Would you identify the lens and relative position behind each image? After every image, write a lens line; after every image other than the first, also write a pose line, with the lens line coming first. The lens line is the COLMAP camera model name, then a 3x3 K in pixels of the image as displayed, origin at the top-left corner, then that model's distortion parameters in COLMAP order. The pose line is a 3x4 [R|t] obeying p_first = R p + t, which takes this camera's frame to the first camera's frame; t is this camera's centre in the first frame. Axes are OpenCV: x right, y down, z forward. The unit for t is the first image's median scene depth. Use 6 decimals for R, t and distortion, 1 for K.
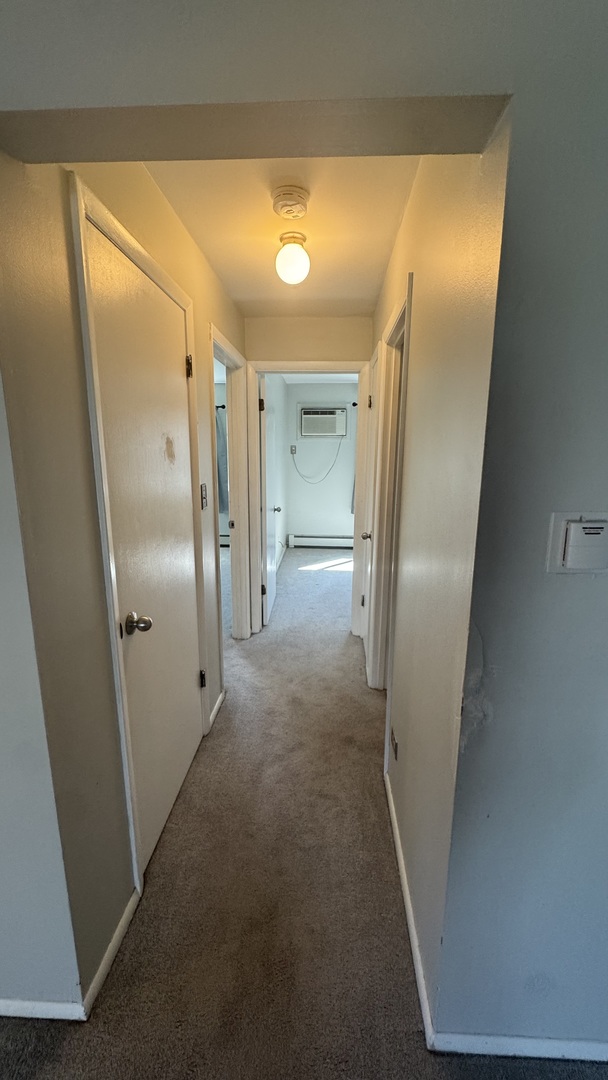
lens RADIAL K [[431.1, 0, 304.0], [0, 431.1, 540.0], [0, 0, 1]] dist [-0.002351, -0.000096]
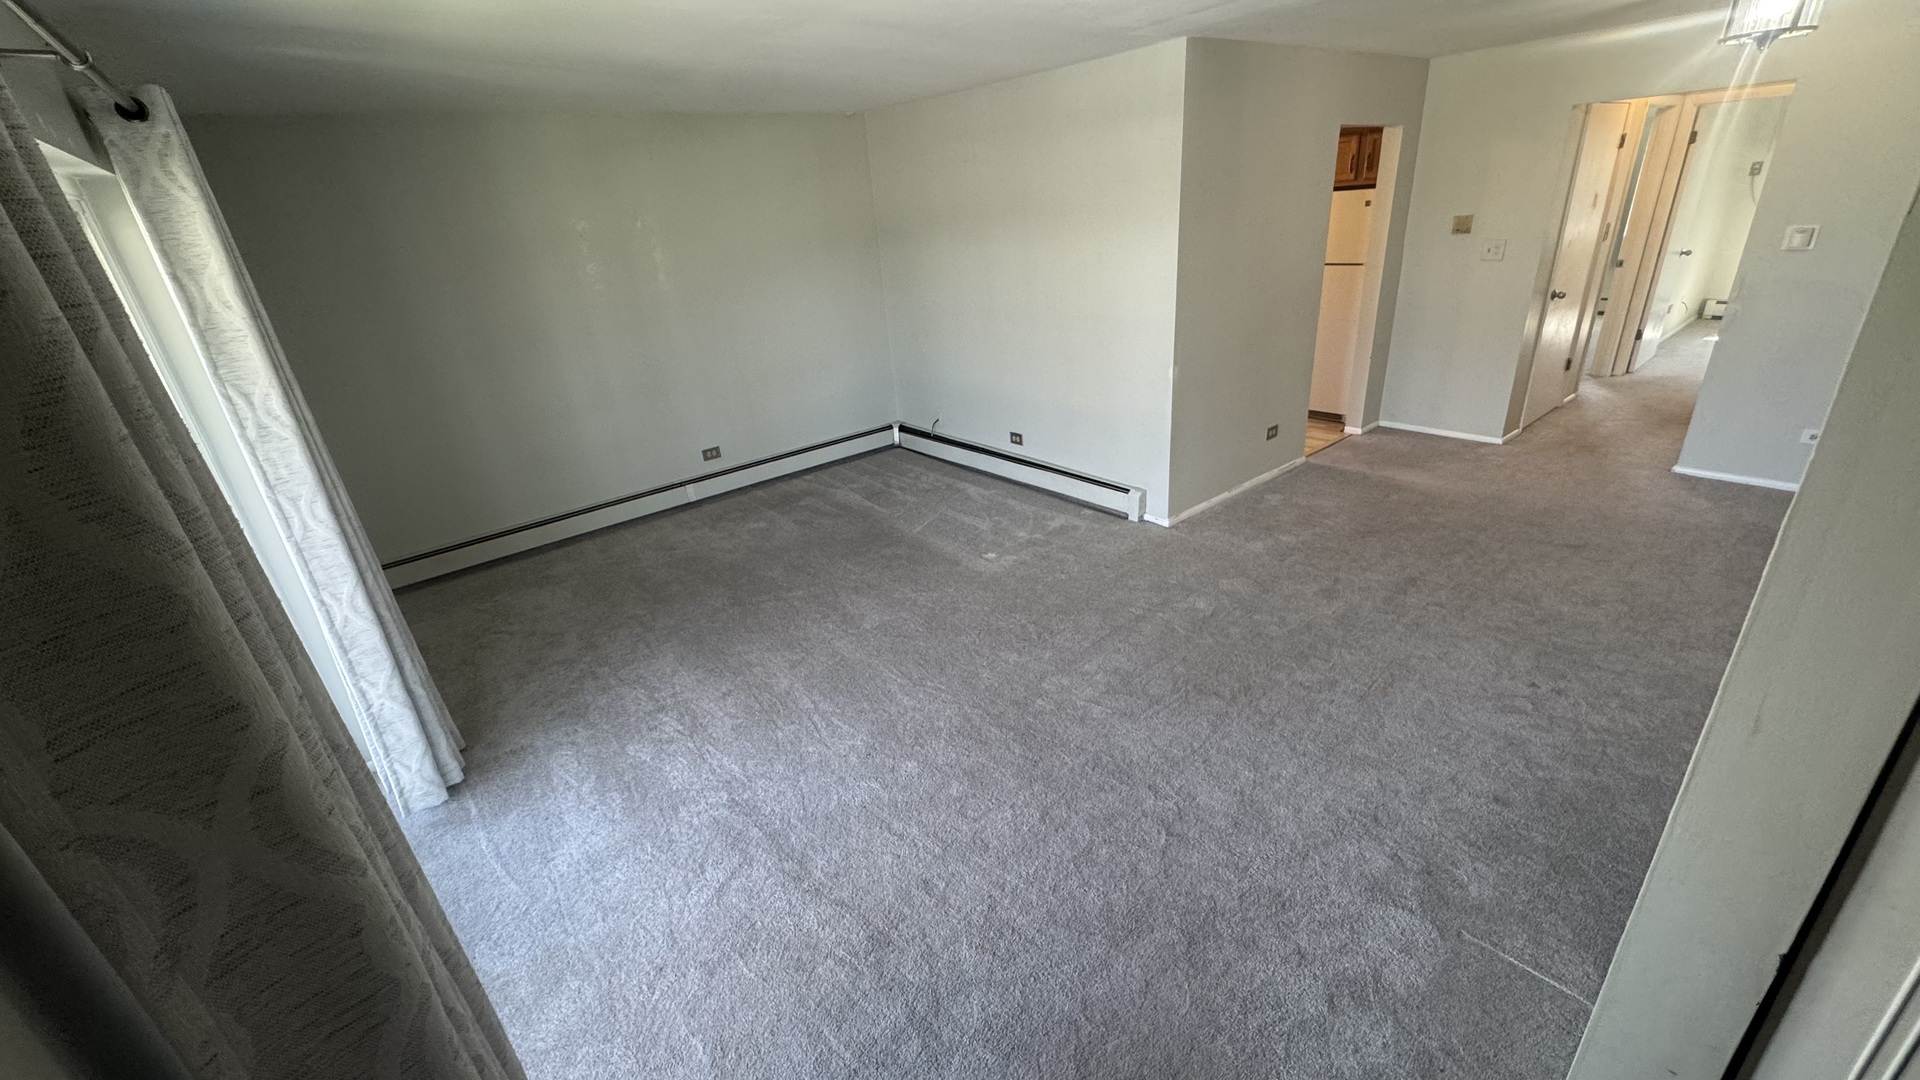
lens RADIAL K [[766.4, 0, 958.5], [0, 766.4, 537.4], [0, 0, 1]] dist [-0.002351, -0.000096]
pose [[0.670010, 0.242640, -0.701578, 0.212587], [-0.069308, 0.961393, 0.266308, 0.208511], [0.739109, -0.129804, 0.660960, -1.444803]]
